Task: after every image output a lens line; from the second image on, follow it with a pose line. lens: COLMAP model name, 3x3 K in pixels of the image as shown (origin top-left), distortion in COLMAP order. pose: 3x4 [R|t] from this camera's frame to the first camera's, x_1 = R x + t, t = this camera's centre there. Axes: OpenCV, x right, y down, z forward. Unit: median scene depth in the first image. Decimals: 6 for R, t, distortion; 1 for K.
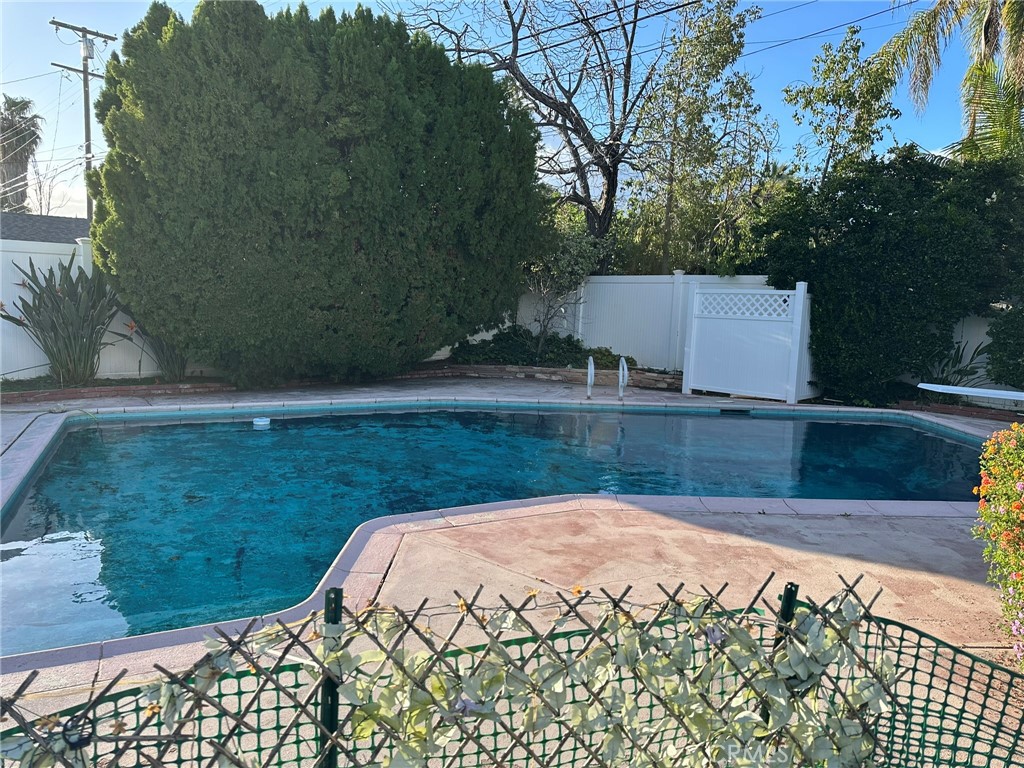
lens RADIAL K [[727.1, 0, 498.9], [0, 727.1, 381.3], [0, 0, 1]] dist [0.065811, -0.080666]
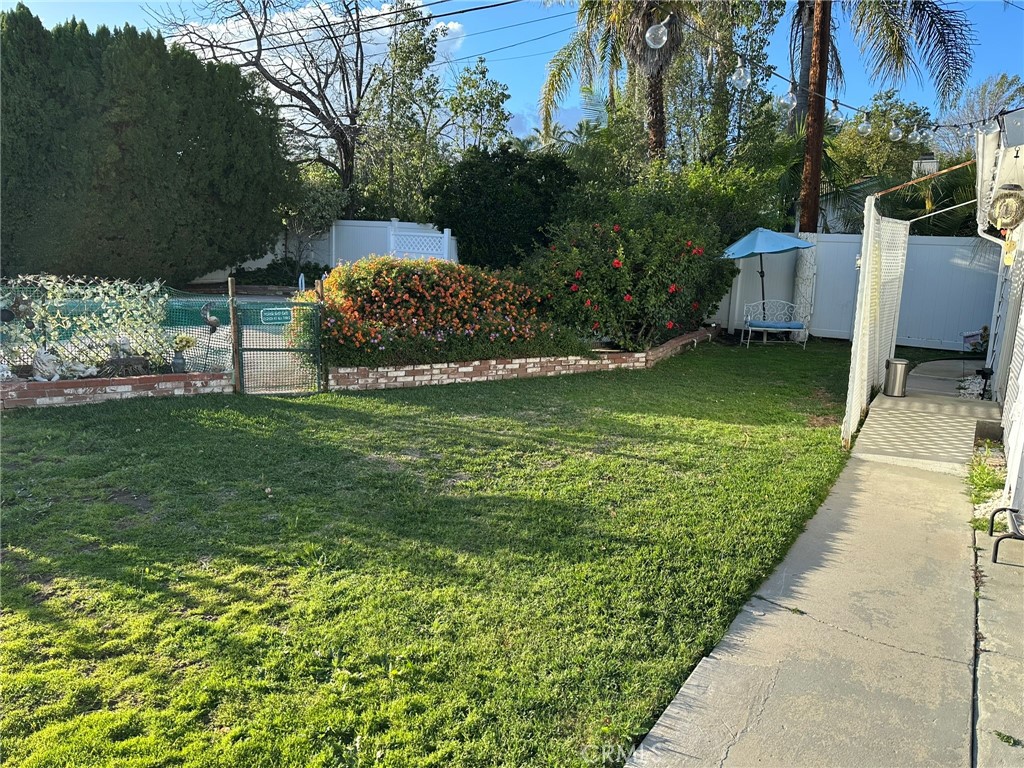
lens RADIAL K [[727.1, 0, 518.5], [0, 727.1, 389.3], [0, 0, 1]] dist [0.065811, -0.080666]
pose [[0.979016, -0.026855, 0.202008, 0.254651], [0.010160, 0.996478, 0.083232, 0.085822], [-0.203532, -0.079433, 0.975841, -0.624178]]
